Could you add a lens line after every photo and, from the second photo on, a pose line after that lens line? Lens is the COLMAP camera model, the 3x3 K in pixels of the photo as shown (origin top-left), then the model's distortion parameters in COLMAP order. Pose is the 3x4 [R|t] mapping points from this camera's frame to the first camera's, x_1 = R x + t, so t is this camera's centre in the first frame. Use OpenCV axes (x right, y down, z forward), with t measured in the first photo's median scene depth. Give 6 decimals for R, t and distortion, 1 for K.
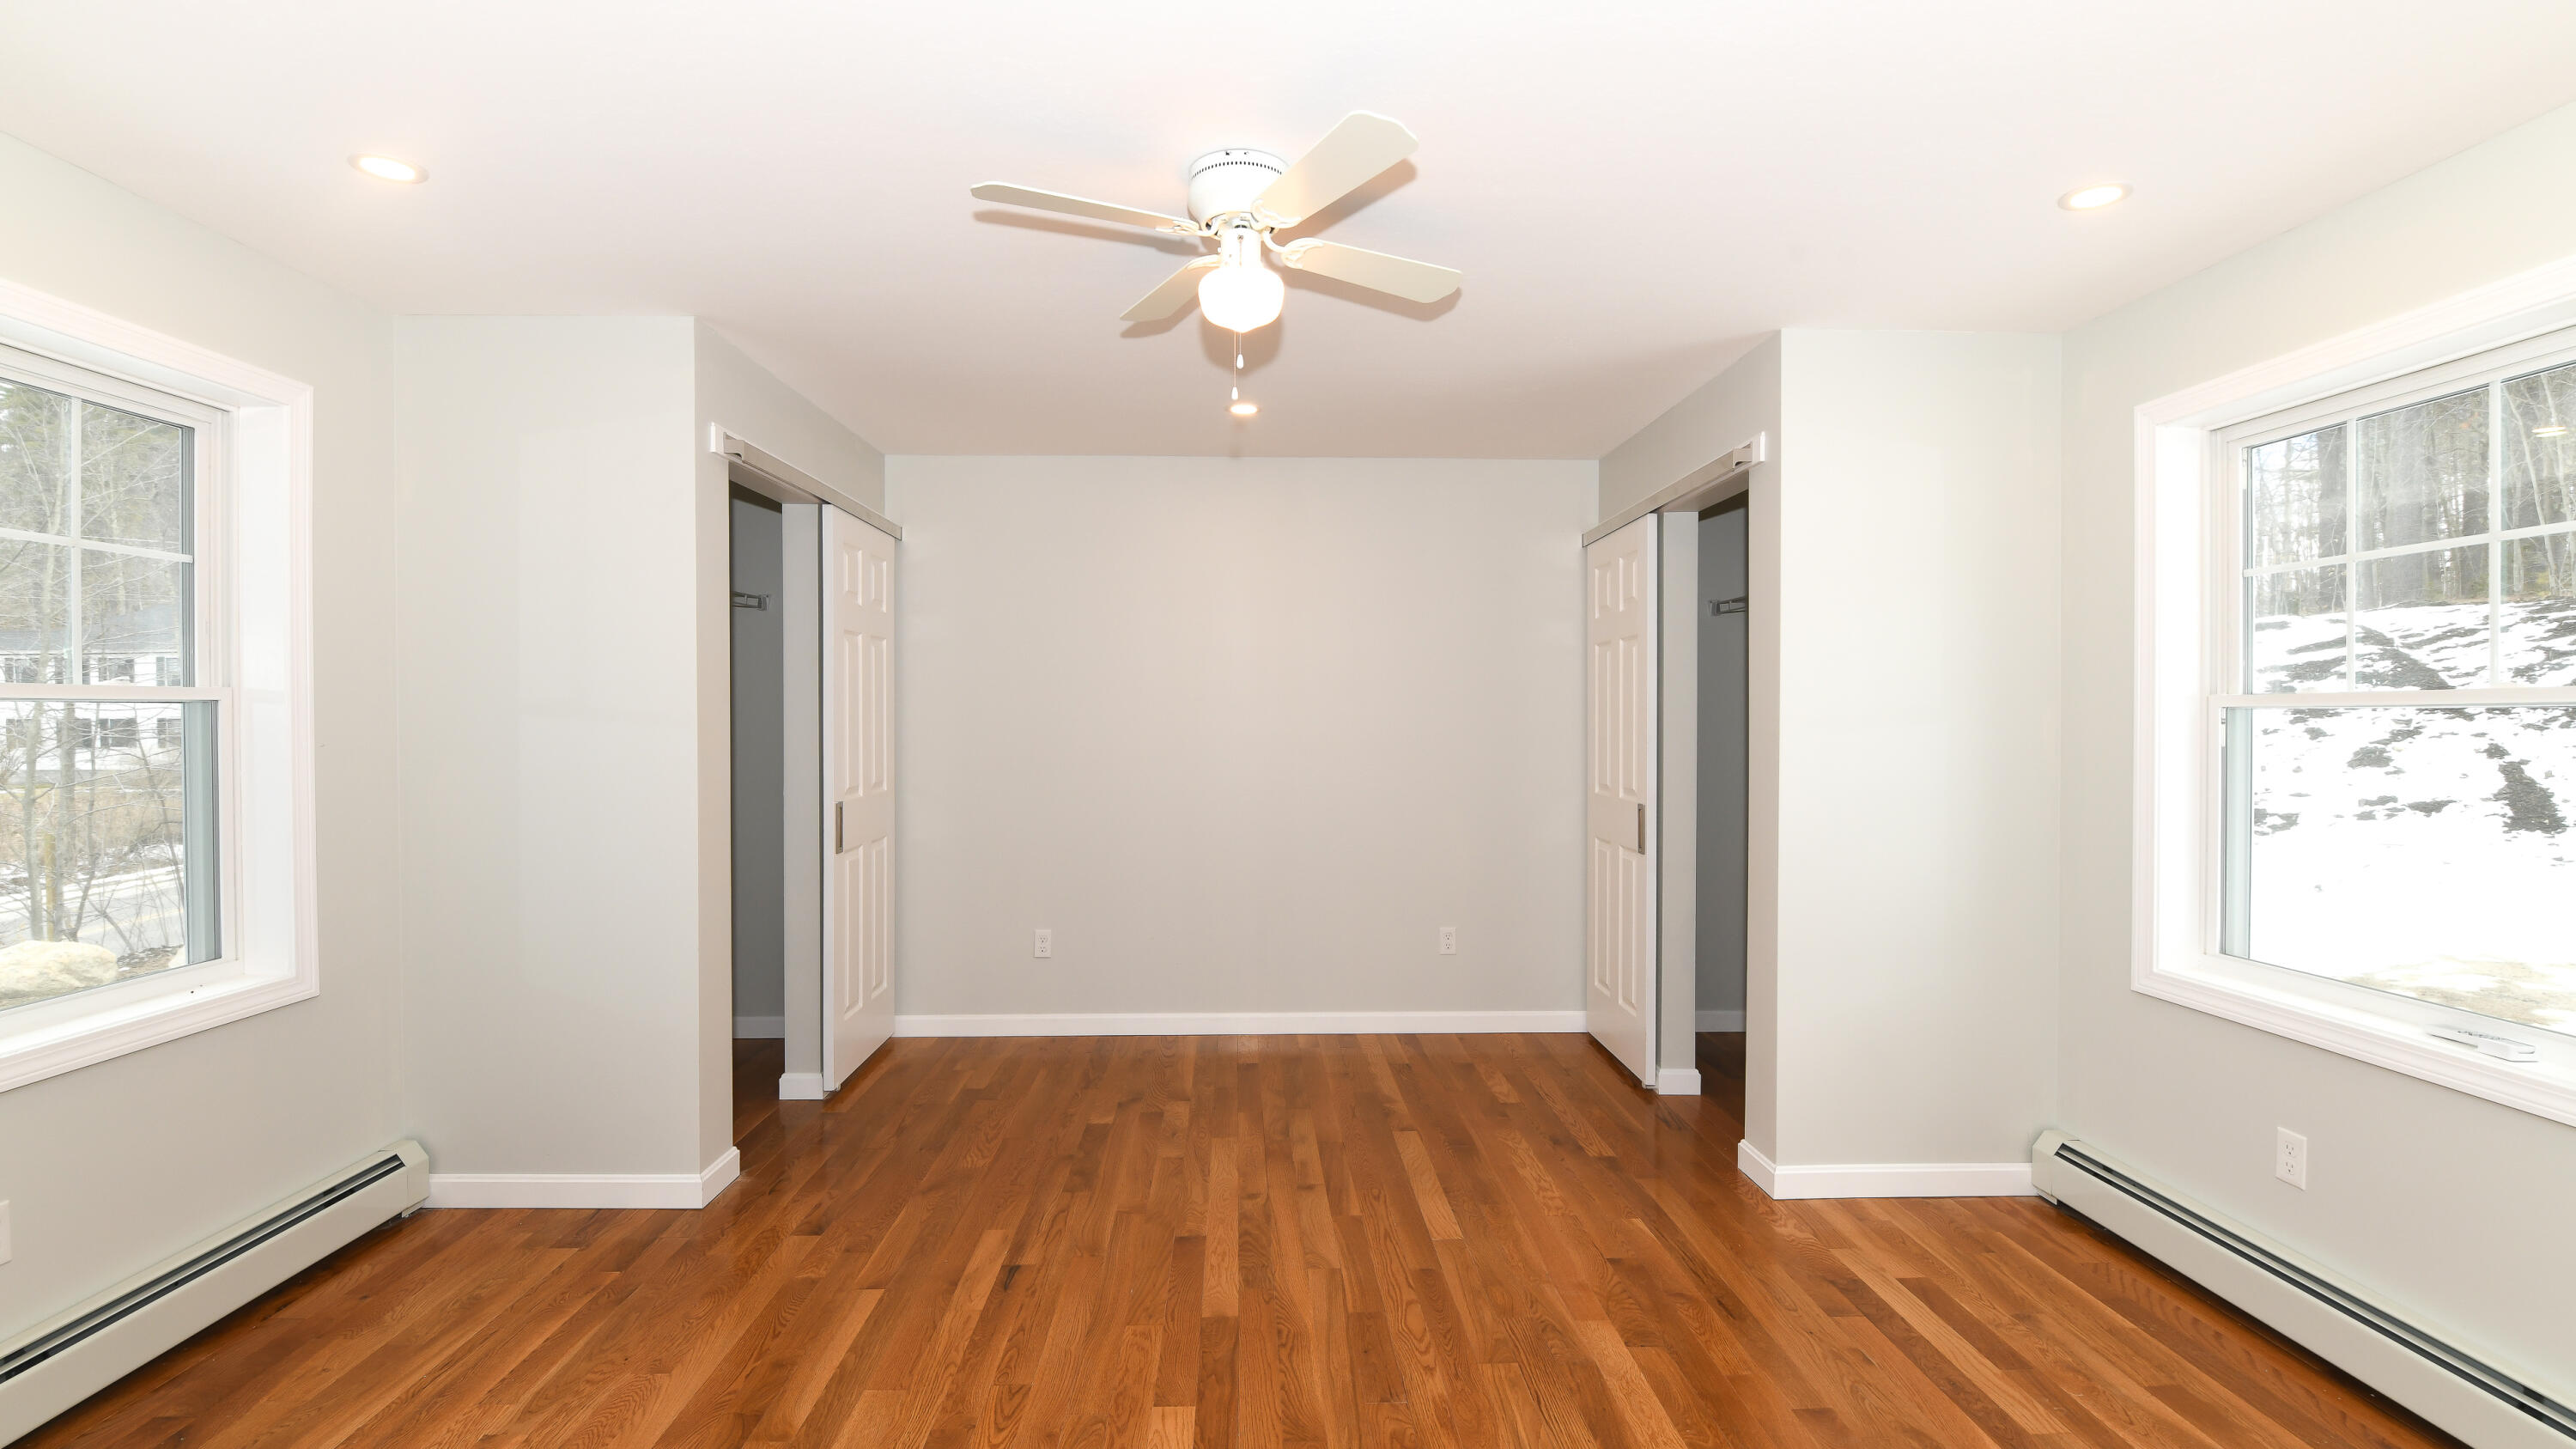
lens RADIAL K [[1176.3, 0, 1260.7], [0, 1176.3, 725.8], [0, 0, 1]] dist [0.001178, -0.003830]
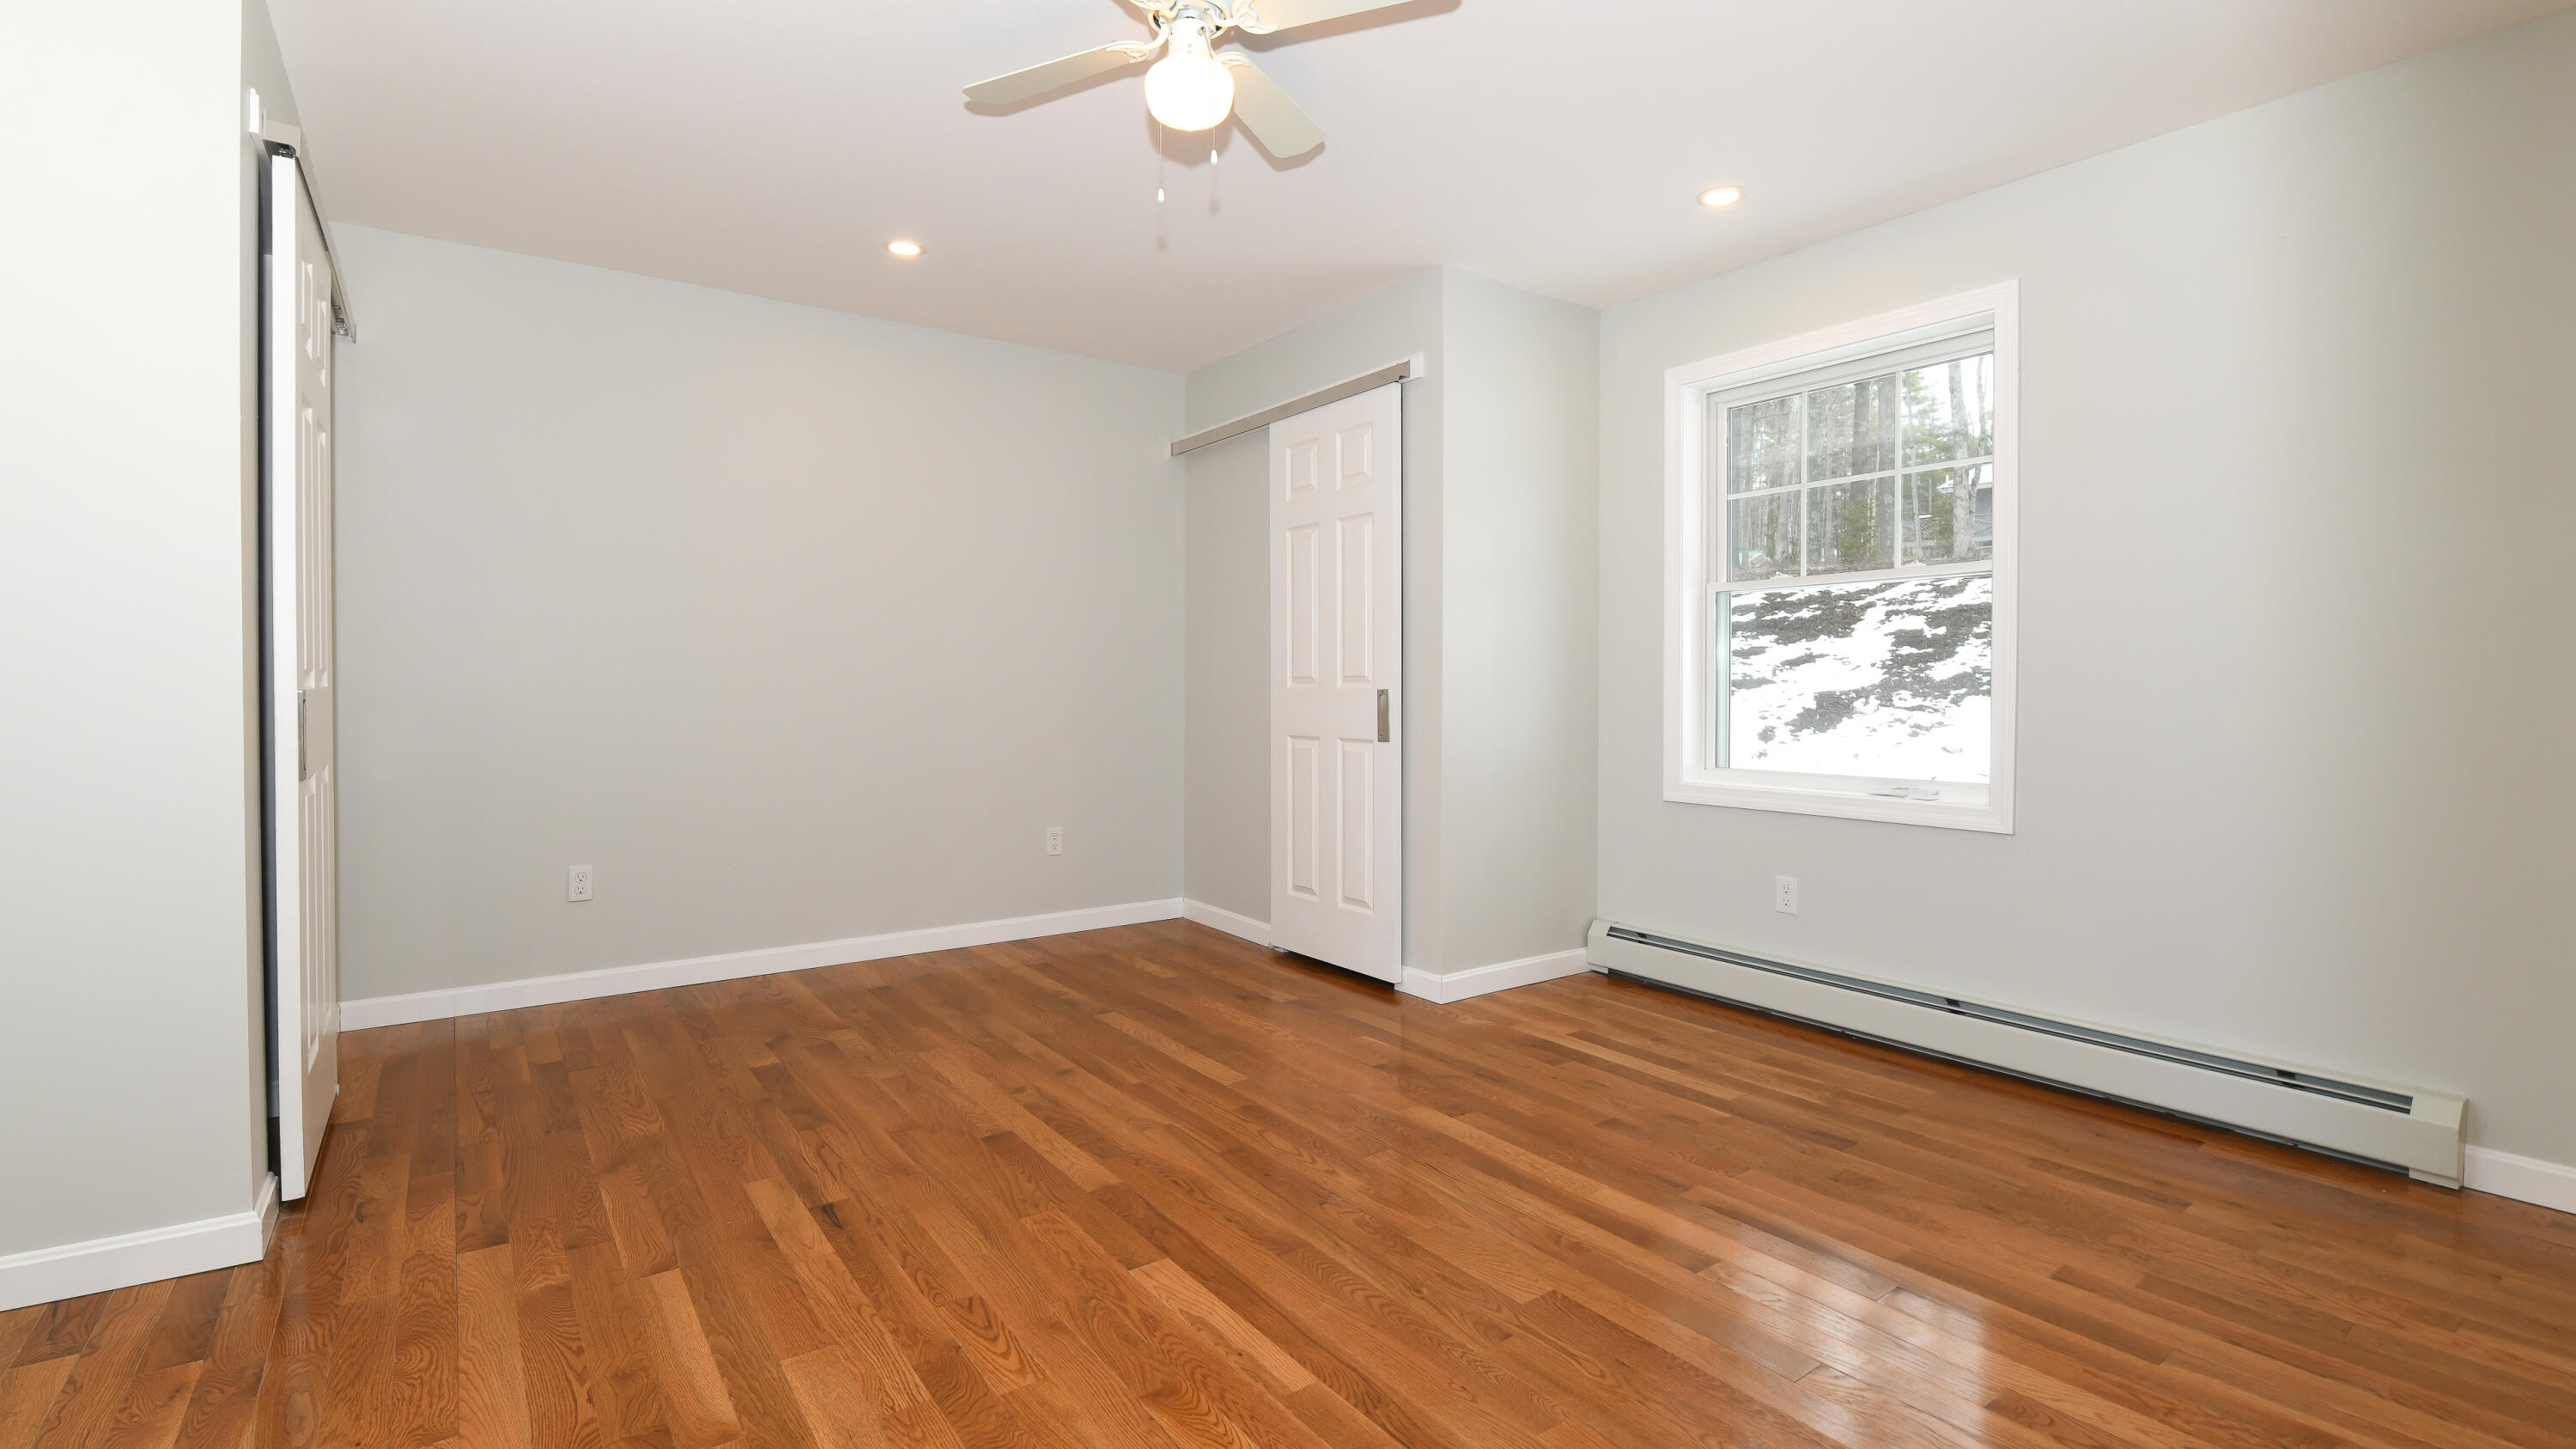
lens RADIAL K [[1176.3, 0, 1281.5], [0, 1176.3, 708.7], [0, 0, 1]] dist [0.001178, -0.003830]
pose [[0.821709, -0.012693, 0.569766, -0.402654], [0.007428, 0.999906, 0.011563, 0.102652], [-0.569859, -0.005269, 0.821725, 0.140995]]
